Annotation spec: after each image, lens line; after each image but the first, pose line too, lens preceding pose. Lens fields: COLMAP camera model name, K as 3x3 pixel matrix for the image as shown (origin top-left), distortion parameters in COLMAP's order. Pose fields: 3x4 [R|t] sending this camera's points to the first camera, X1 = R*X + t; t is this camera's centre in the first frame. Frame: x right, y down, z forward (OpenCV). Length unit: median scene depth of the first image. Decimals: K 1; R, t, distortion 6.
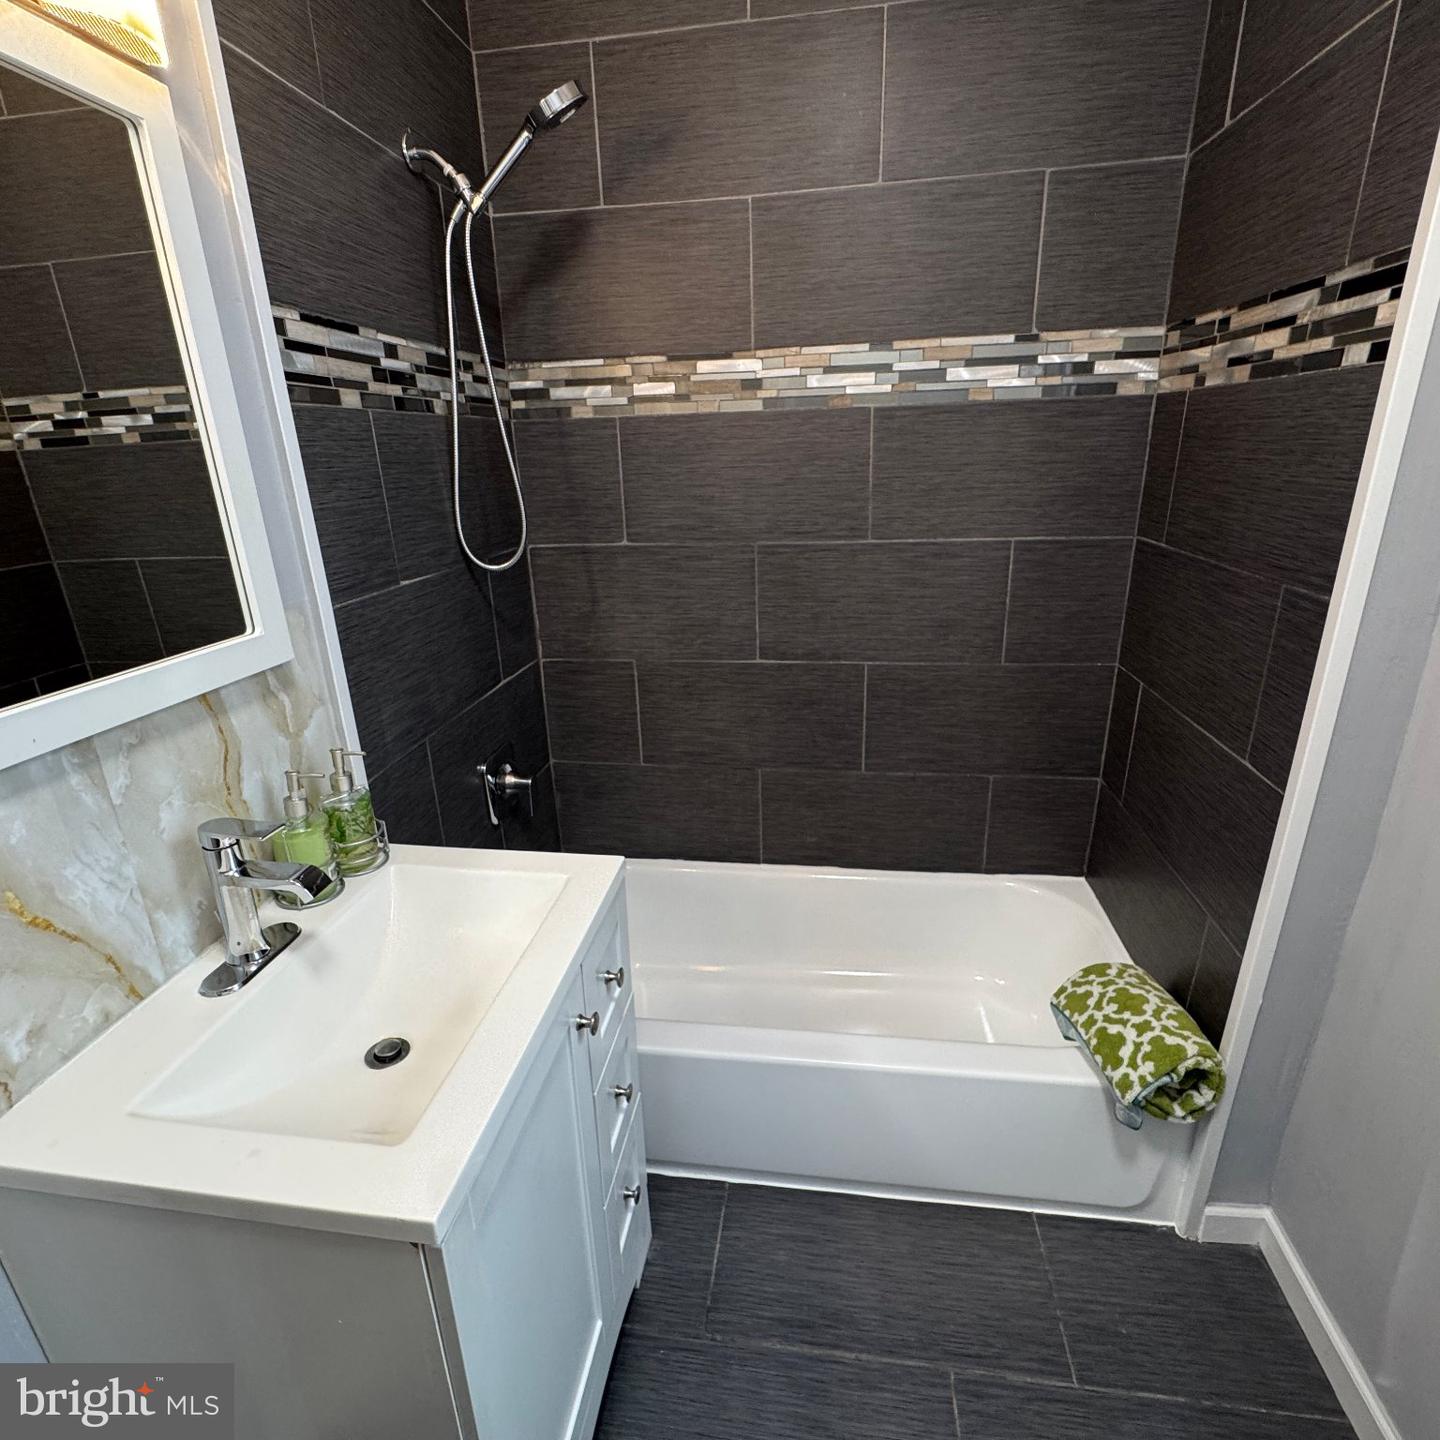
lens RADIAL K [[768.5, 0, 724.4], [0, 768.5, 715.8], [0, 0, 1]] dist [0.001049, -0.000794]
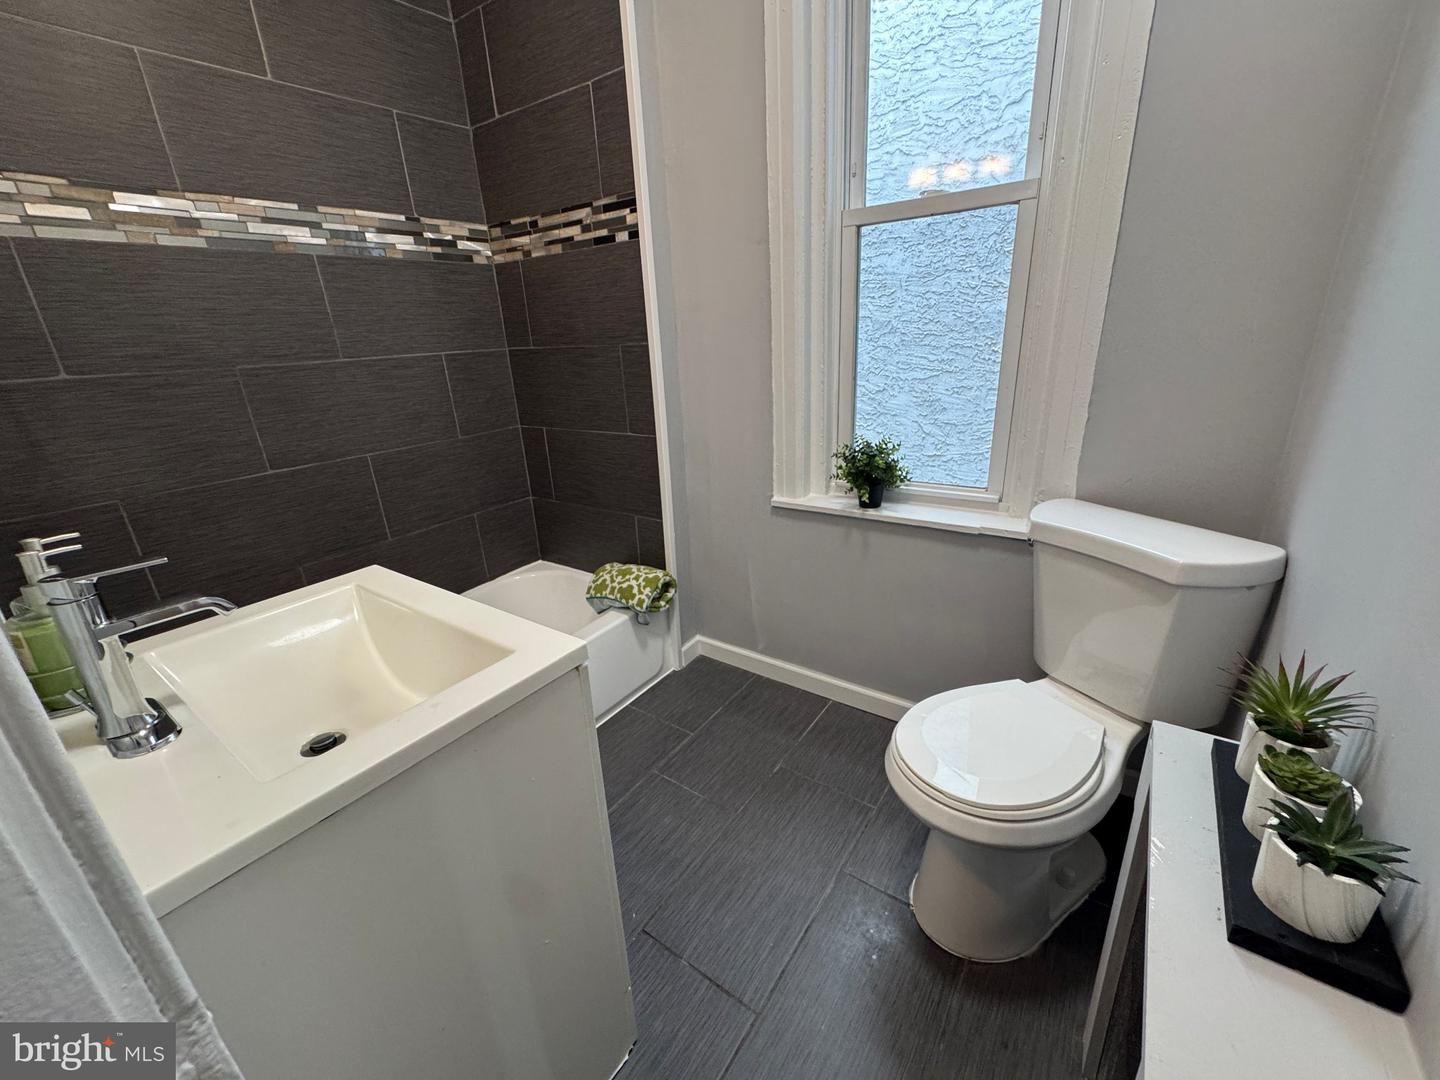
lens RADIAL K [[576.3, 0, 720.0], [0, 576.3, 540.0], [0, 0, 1]] dist [-0.000464, -0.000100]
pose [[0.458896, -0.294629, 0.838217, -0.481925], [0.329241, 0.932643, 0.147571, 0.141896], [-0.825236, 0.208255, 0.524990, 0.015870]]
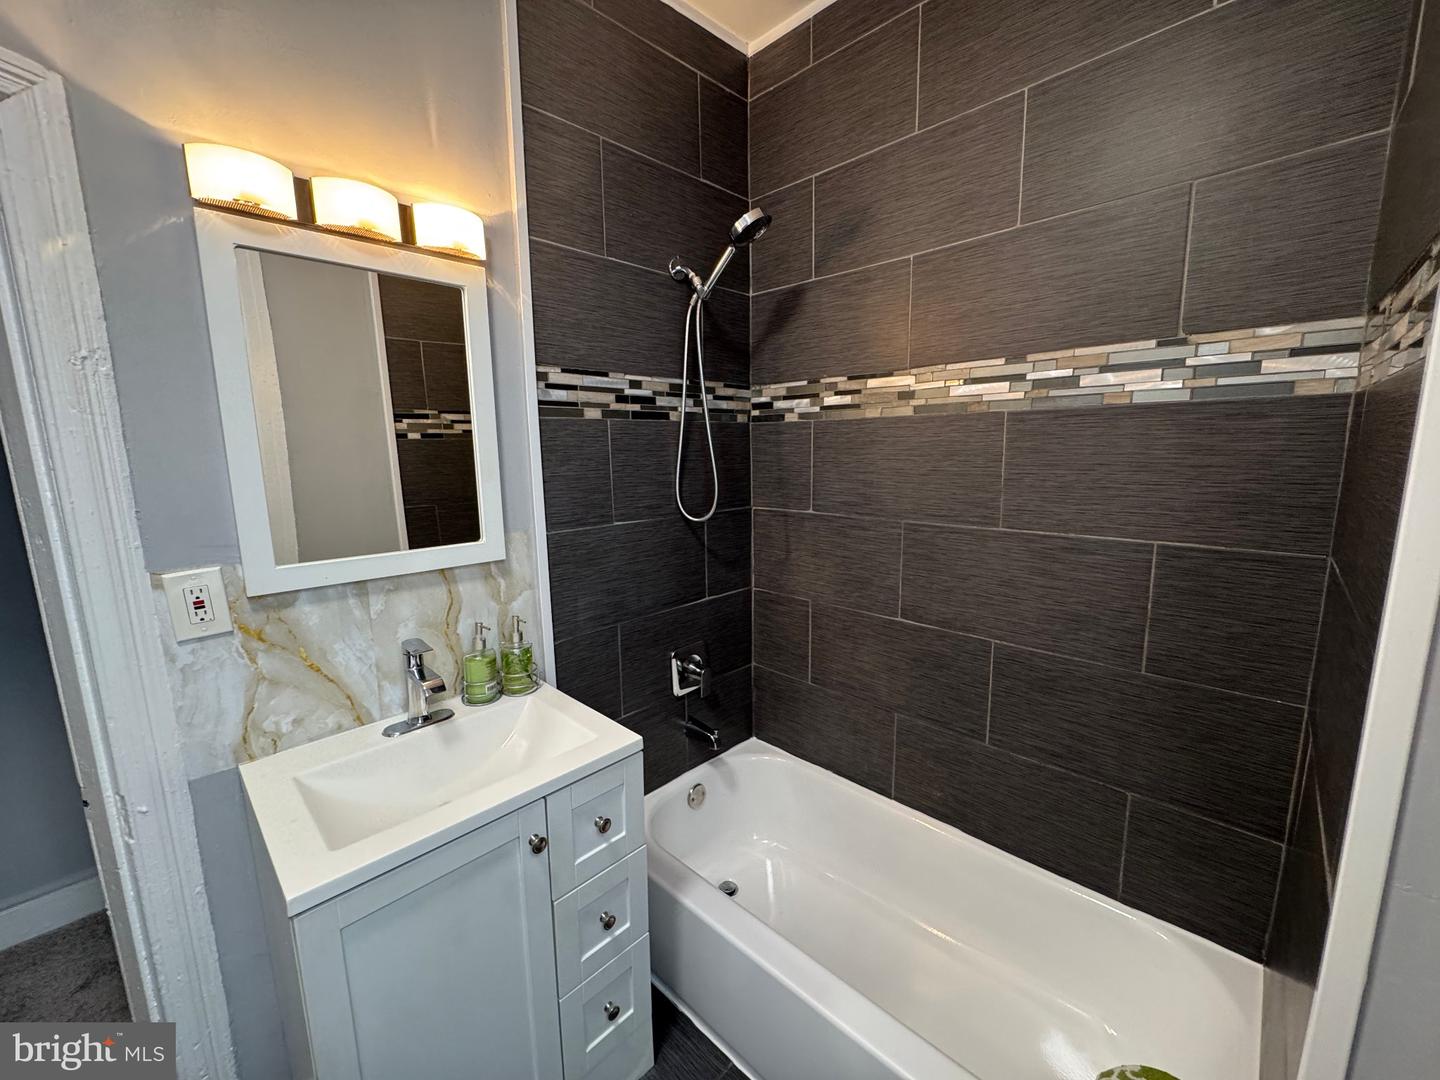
lens RADIAL K [[576.3, 0, 720.0], [0, 576.3, 540.0], [0, 0, 1]] dist [-0.000464, -0.000100]
pose [[0.807866, 0.114948, -0.578048, 0.380298], [-0.204246, 0.974621, -0.091640, -0.063901], [0.552844, 0.192097, 0.810841, 0.140563]]
